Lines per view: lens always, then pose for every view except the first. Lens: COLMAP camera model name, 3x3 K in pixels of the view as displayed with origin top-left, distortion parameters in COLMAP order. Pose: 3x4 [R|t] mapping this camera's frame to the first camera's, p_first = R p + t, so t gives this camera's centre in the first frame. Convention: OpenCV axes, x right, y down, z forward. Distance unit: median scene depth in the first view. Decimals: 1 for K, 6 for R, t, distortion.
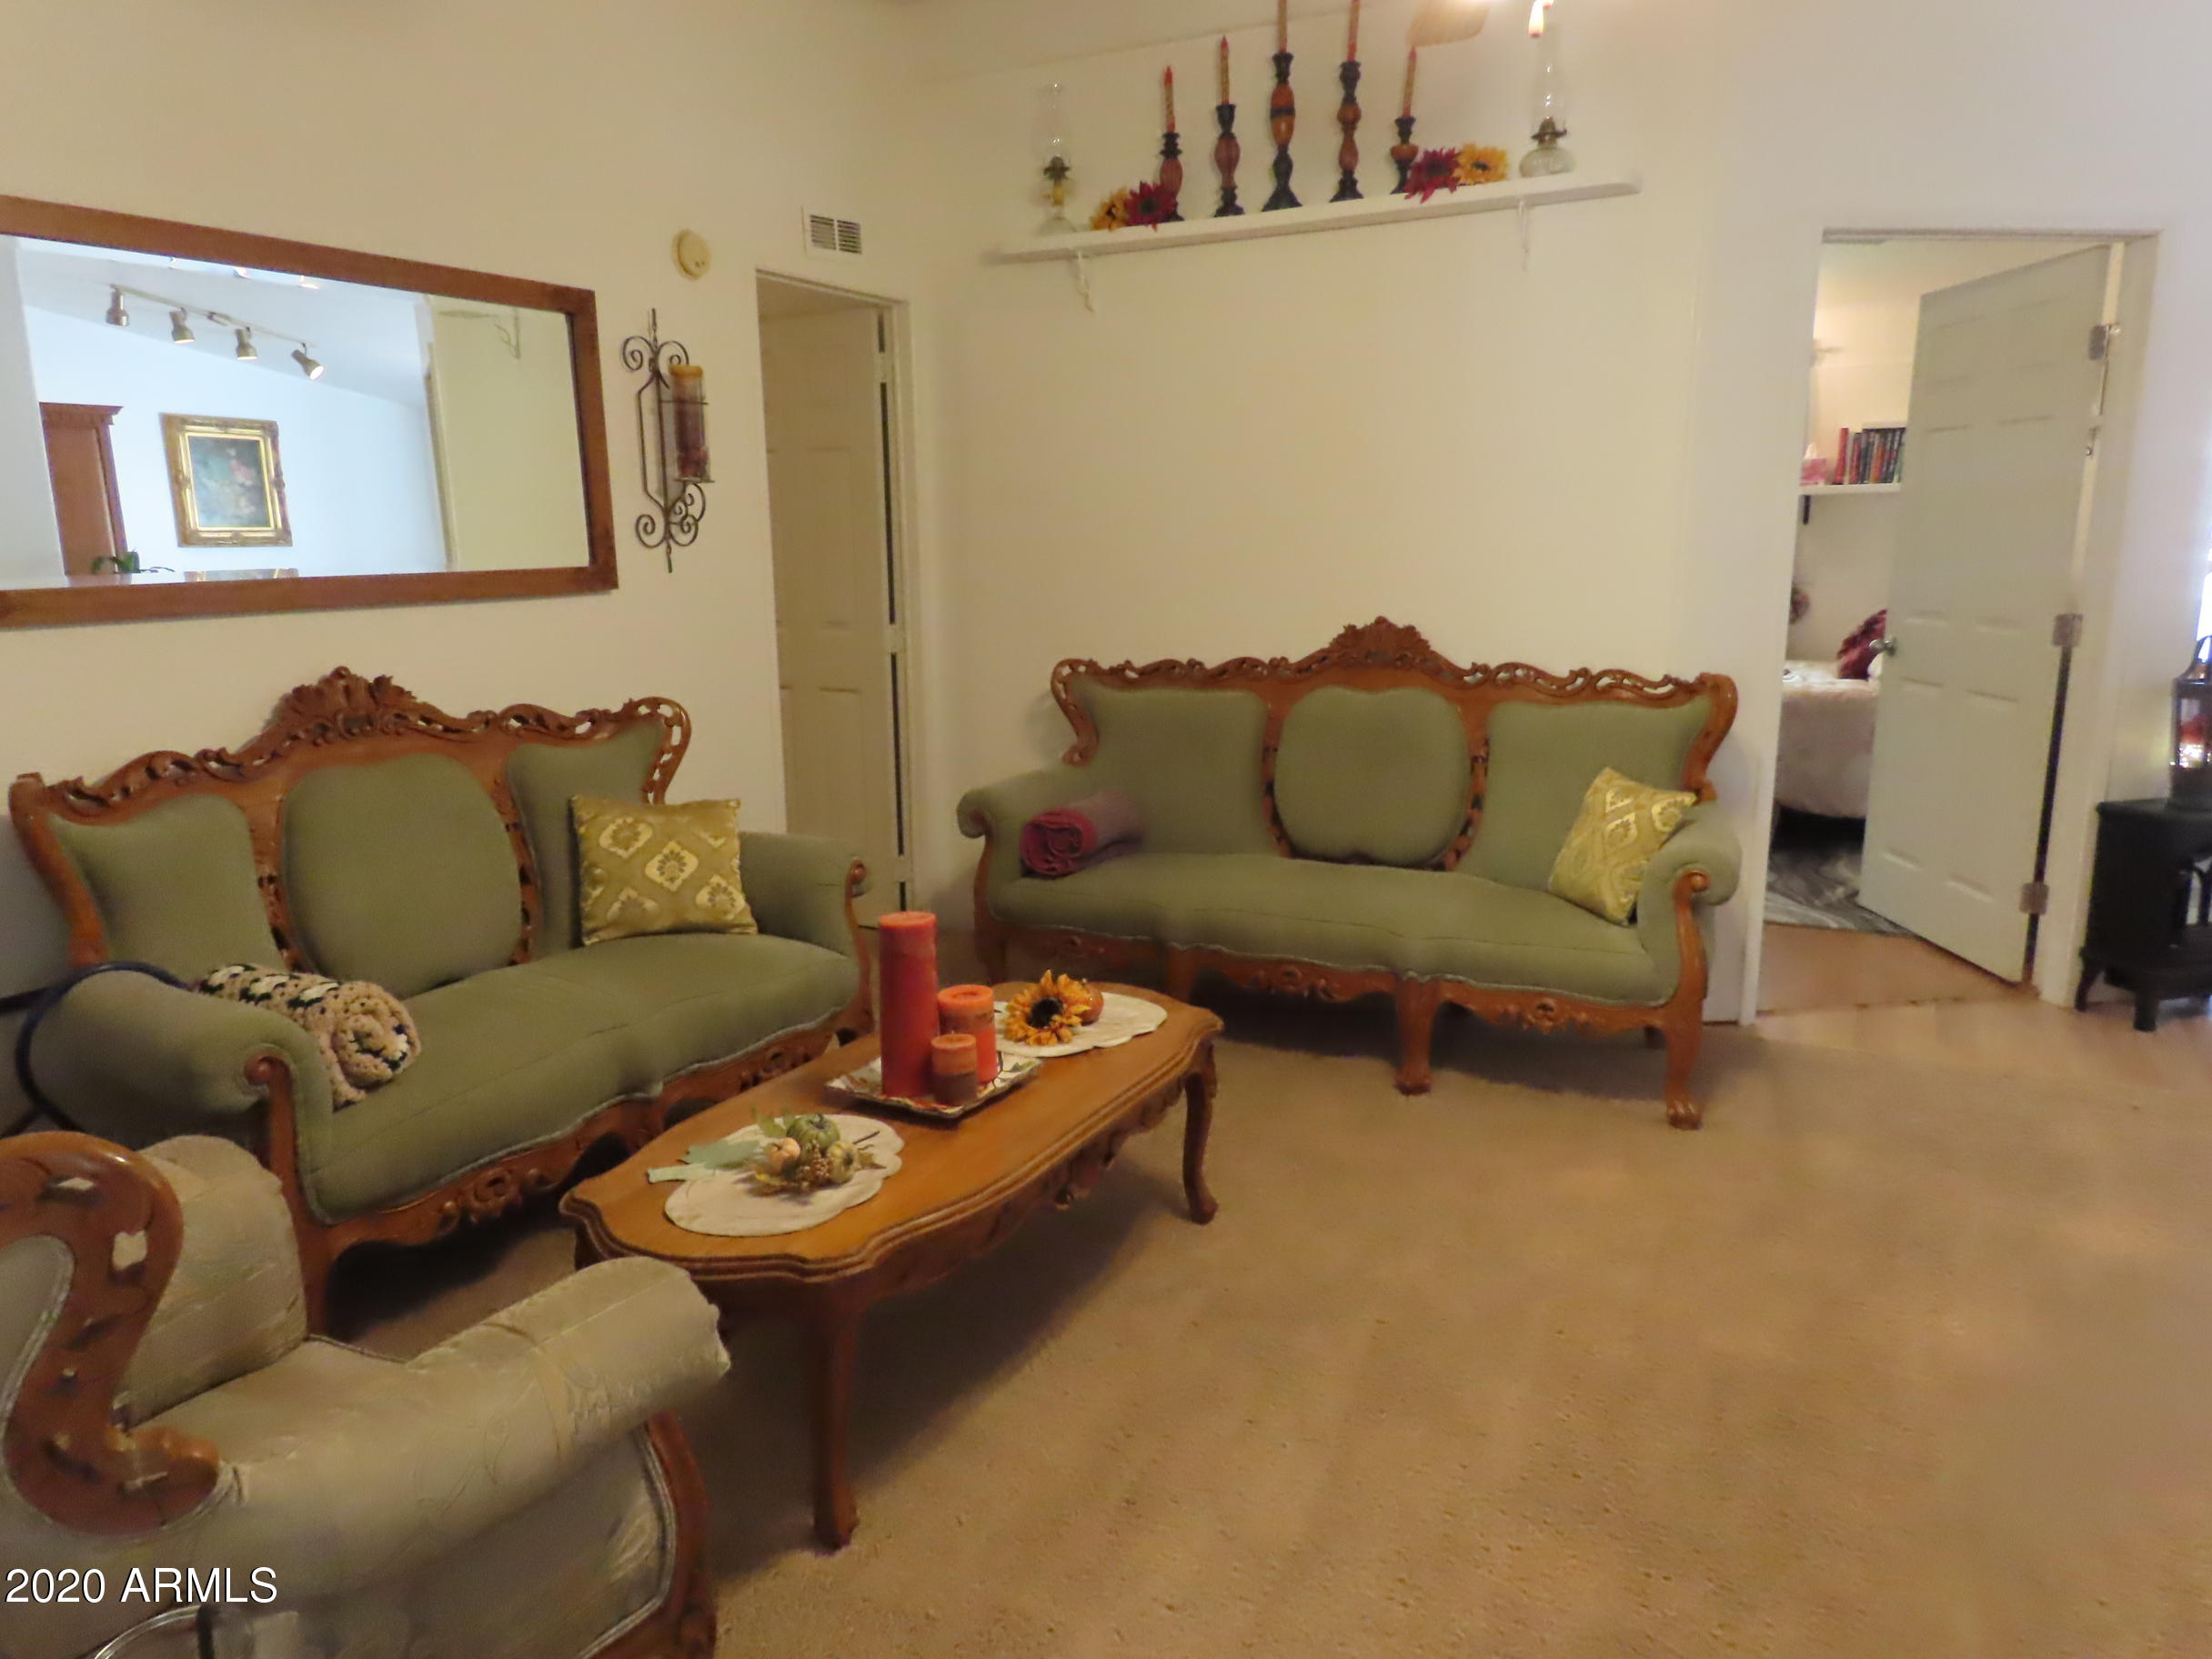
lens RADIAL K [[1527.0, 0, 1106.1], [0, 1527.0, 827.9], [0, 0, 1]] dist [0.035715, 0.002684]
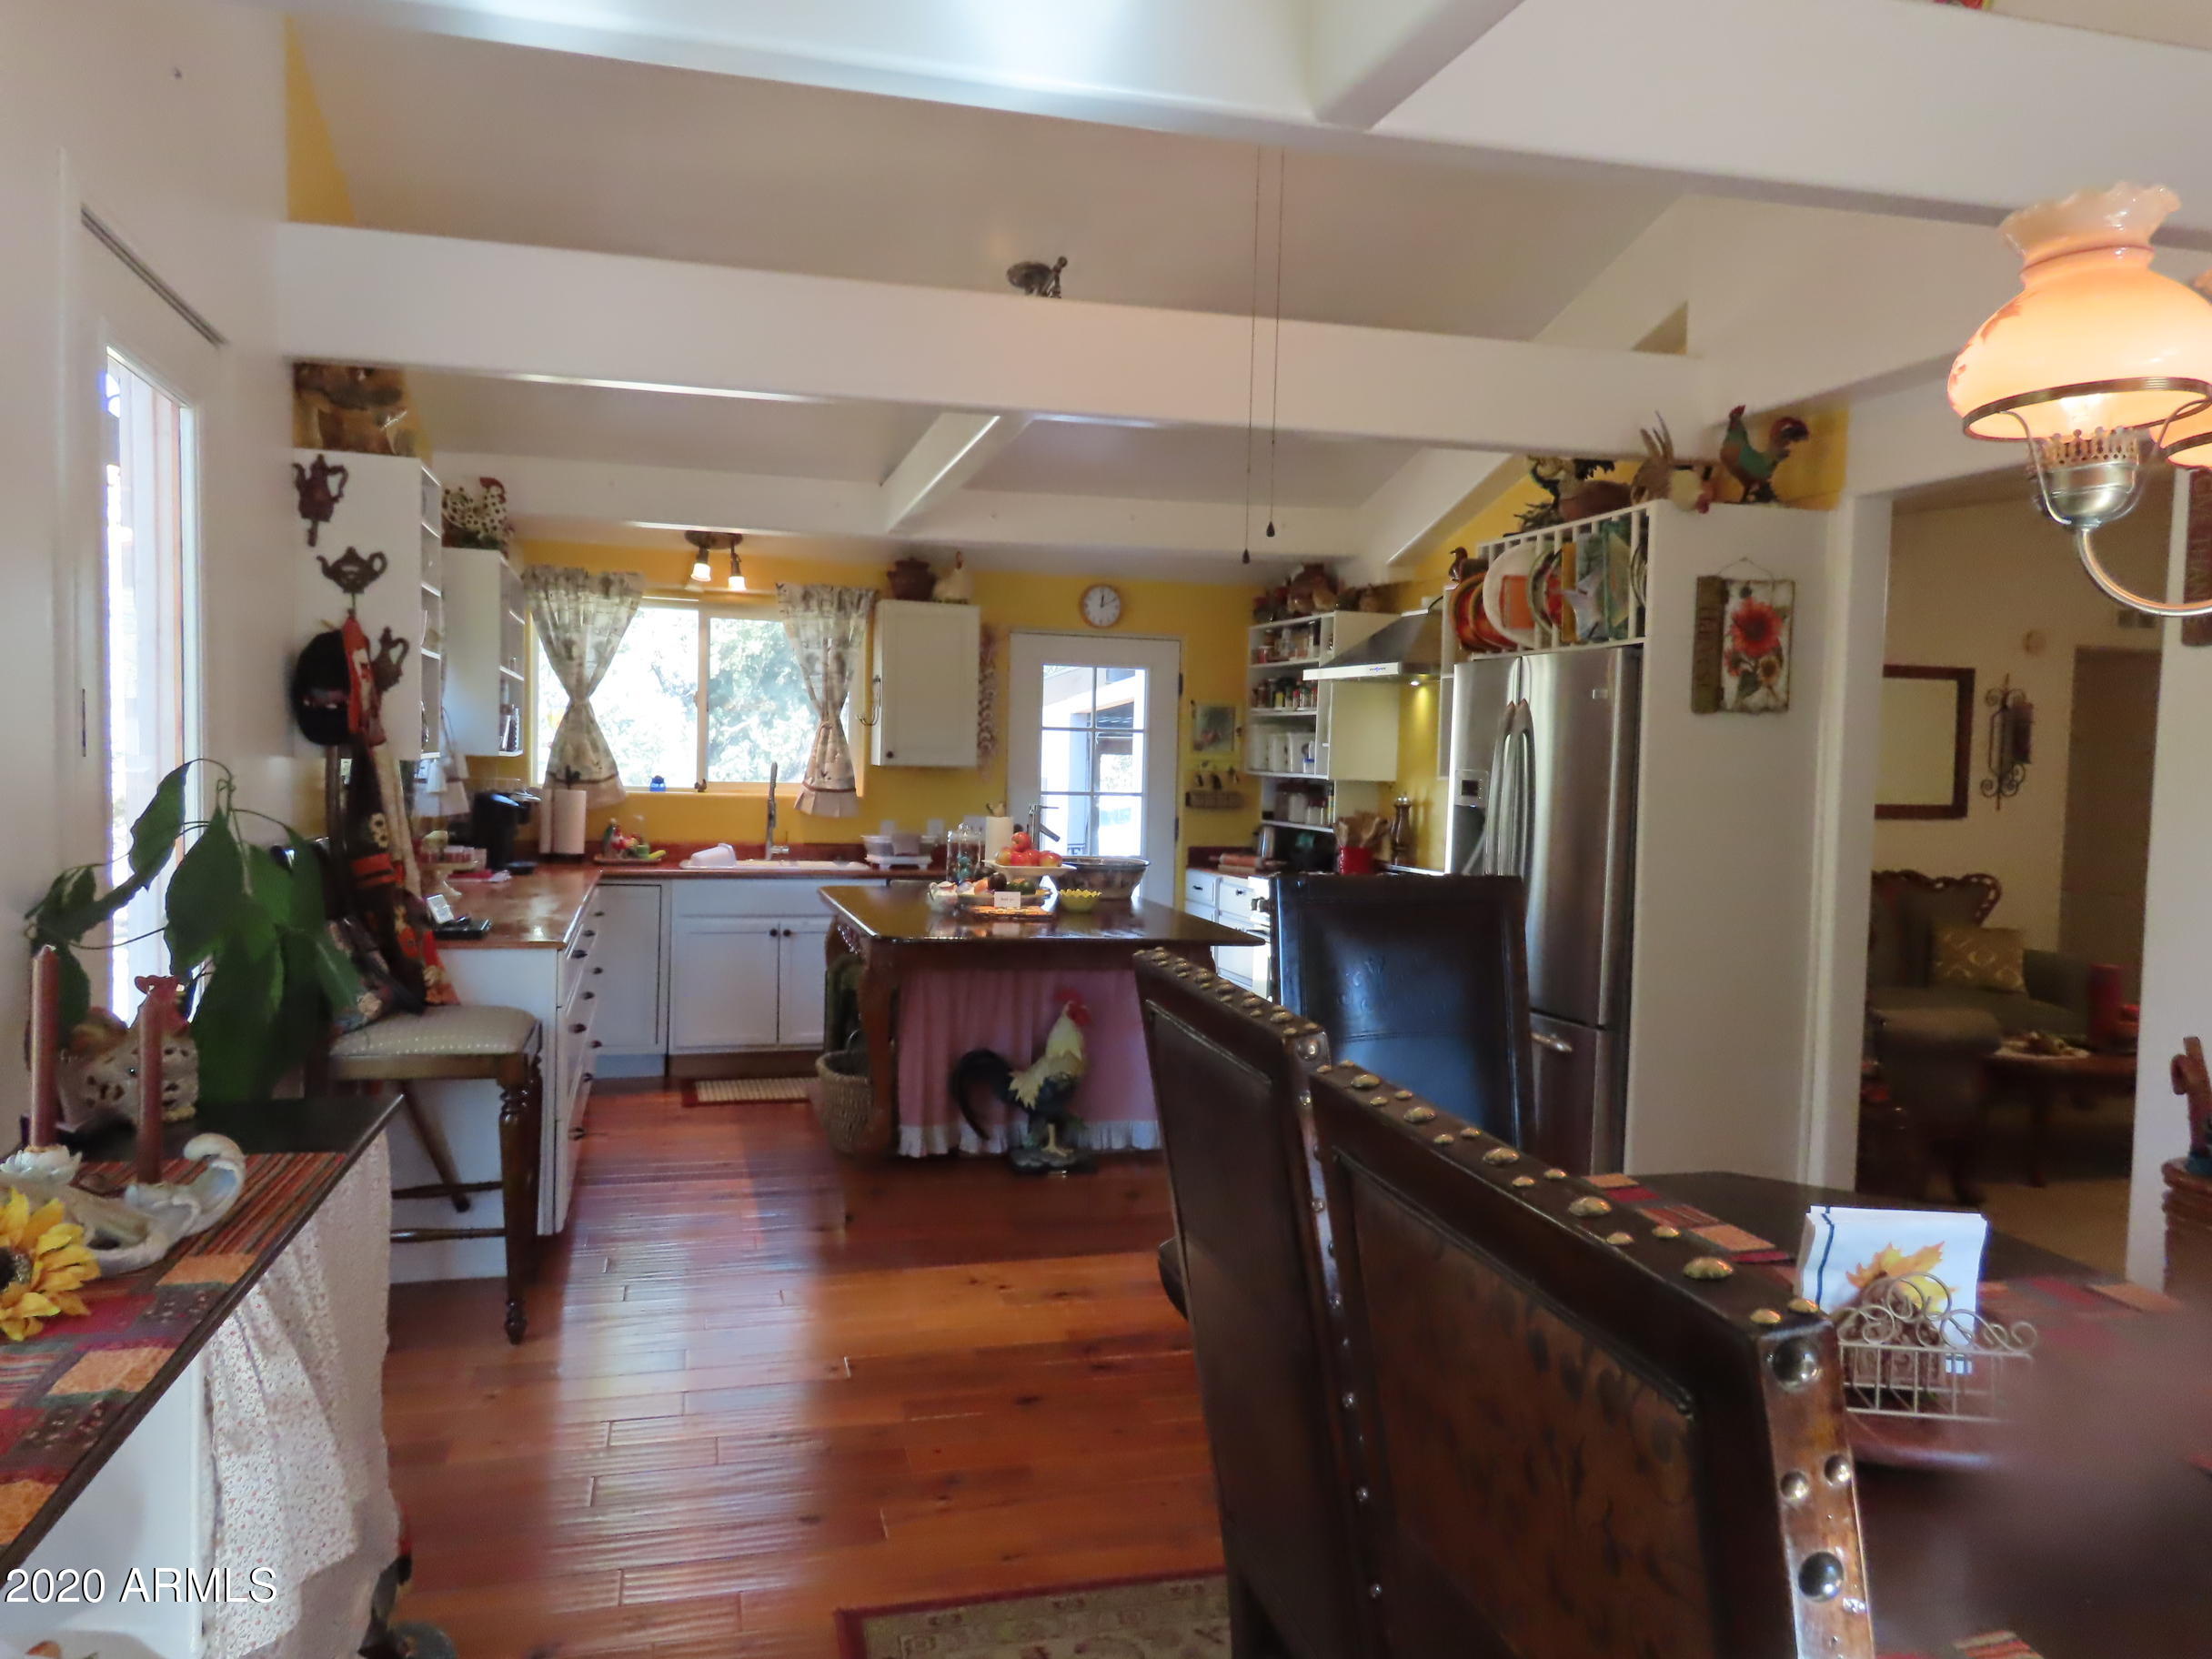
lens RADIAL K [[1527.0, 0, 1103.7], [0, 1527.0, 820.1], [0, 0, 1]] dist [0.035715, 0.002684]
pose [[0.704318, 0.061106, -0.707250, 0.286665], [-0.171601, 0.981397, -0.086097, 0.198987], [0.688832, 0.182005, 0.701702, -1.096007]]
